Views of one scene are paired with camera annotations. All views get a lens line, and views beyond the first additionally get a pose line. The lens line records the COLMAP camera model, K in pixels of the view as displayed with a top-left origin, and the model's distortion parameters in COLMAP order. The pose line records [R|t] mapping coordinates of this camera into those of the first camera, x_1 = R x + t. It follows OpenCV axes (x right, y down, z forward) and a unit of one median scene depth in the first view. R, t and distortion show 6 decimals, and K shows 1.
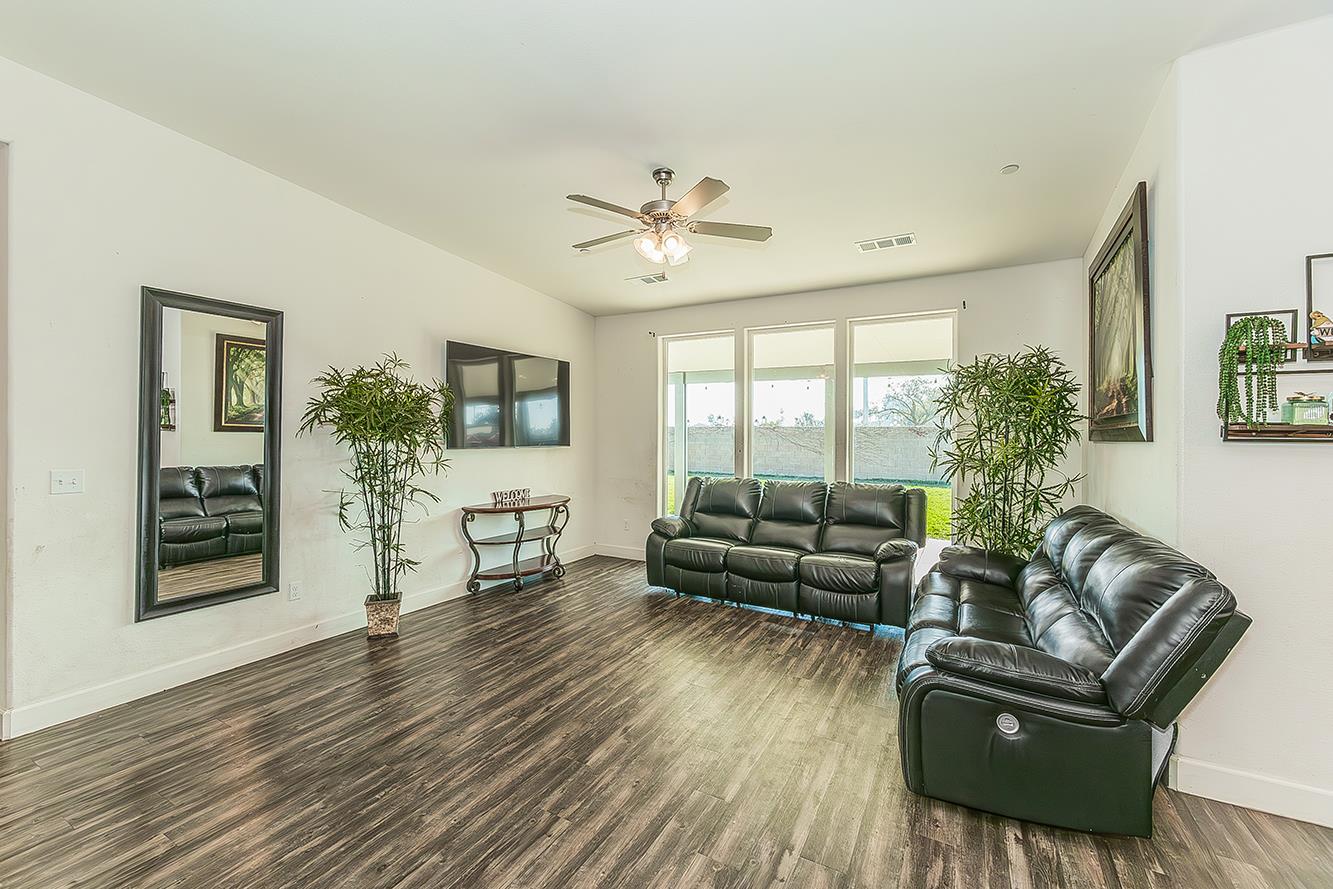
lens RADIAL K [[558.9, 0, 653.3], [0, 558.9, 431.4], [0, 0, 1]] dist [-0.001769, 0.001491]
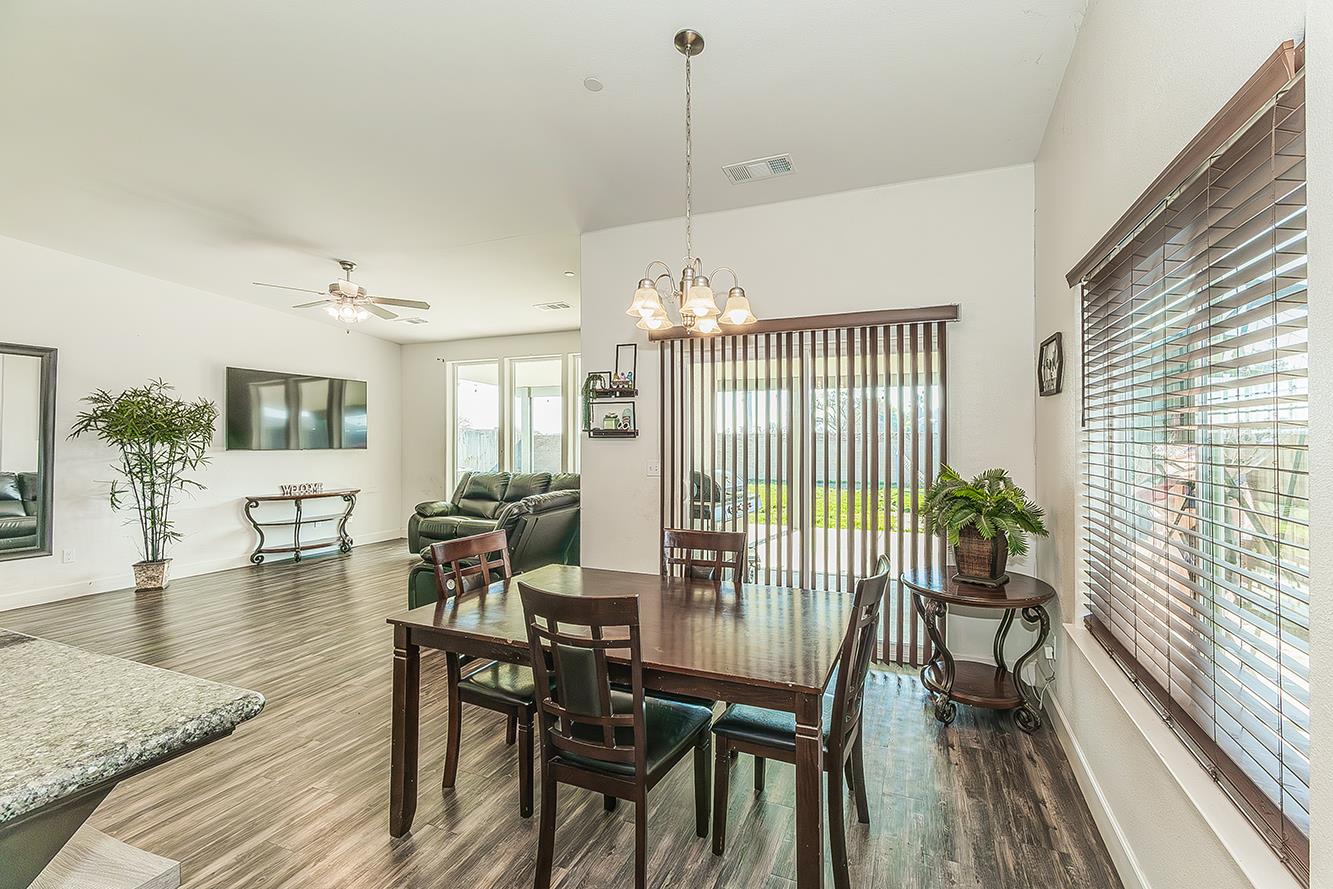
lens RADIAL K [[558.9, 0, 713.6], [0, 558.9, 432.4], [0, 0, 1]] dist [-0.001769, 0.001491]
pose [[0.986594, -0.004594, 0.163131, 0.659768], [0.006545, 0.999913, -0.011426, 0.014153], [-0.163064, 0.012340, 0.986538, -0.570634]]
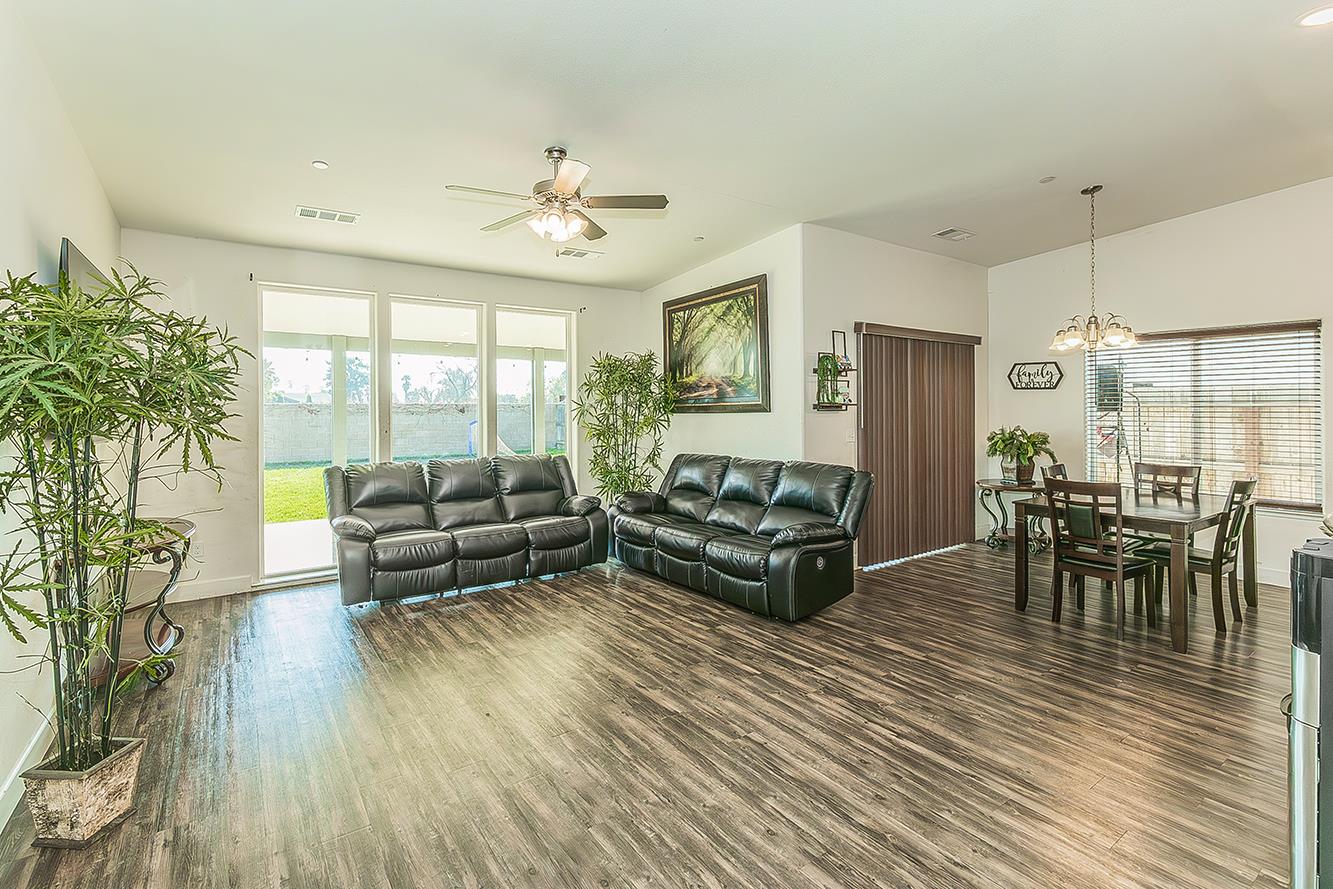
lens RADIAL K [[598.8, 0, 622.2], [0, 598.8, 404.0], [0, 0, 1]] dist [0.001943, 0.000579]
pose [[0.451444, -0.003528, 0.892293, -0.793617], [0.008628, 0.999963, -0.000411, -0.008472], [-0.892258, 0.007884, 0.451457, 0.365232]]
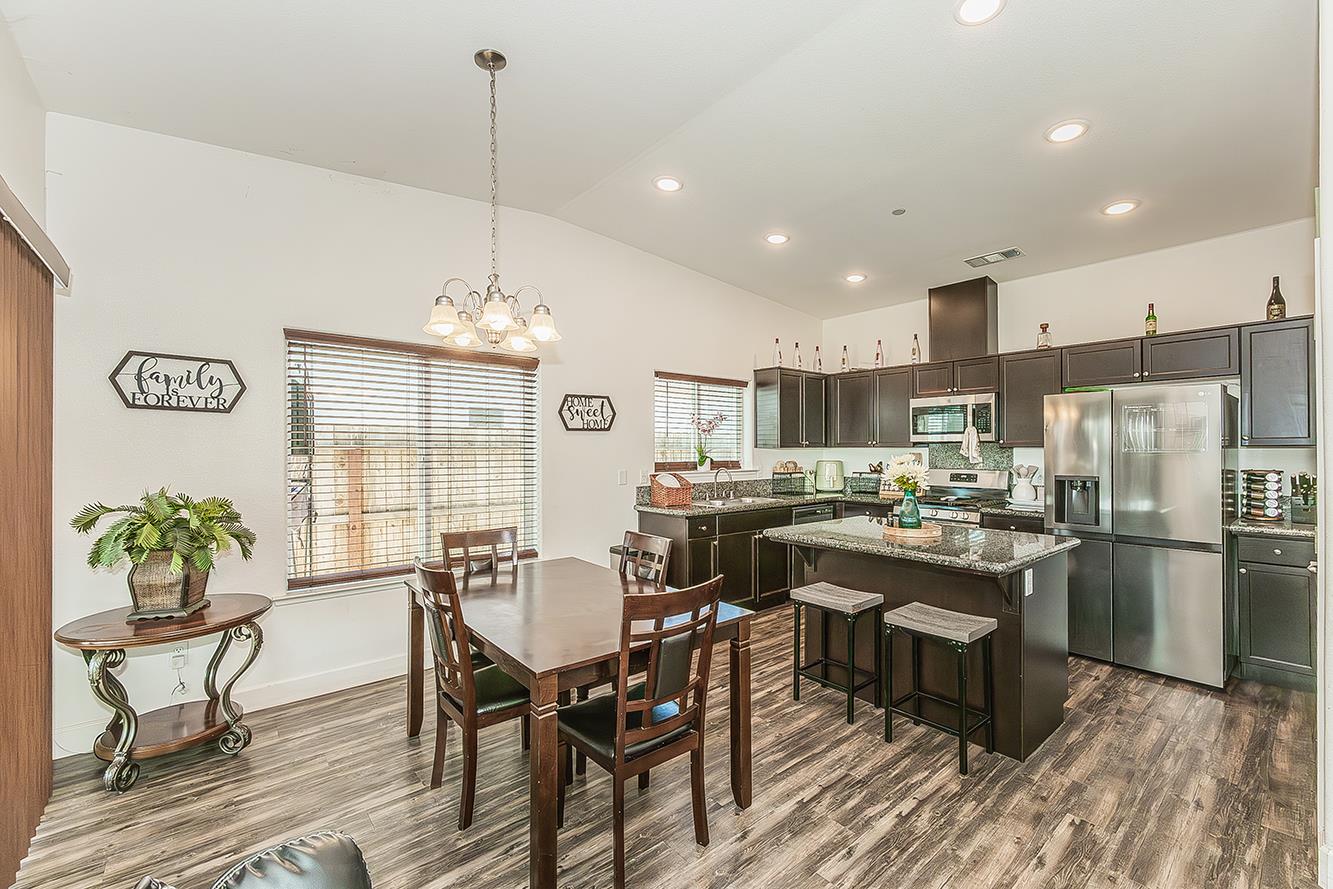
lens RADIAL K [[553.2, 0, 705.8], [0, 553.2, 452.1], [0, 0, 1]] dist [-0.002281, 0.000097]
pose [[-0.949763, -0.004891, 0.312932, 0.301802], [-0.003215, 0.999978, 0.005871, 0.009064], [-0.312954, 0.004570, -0.949757, 0.582129]]
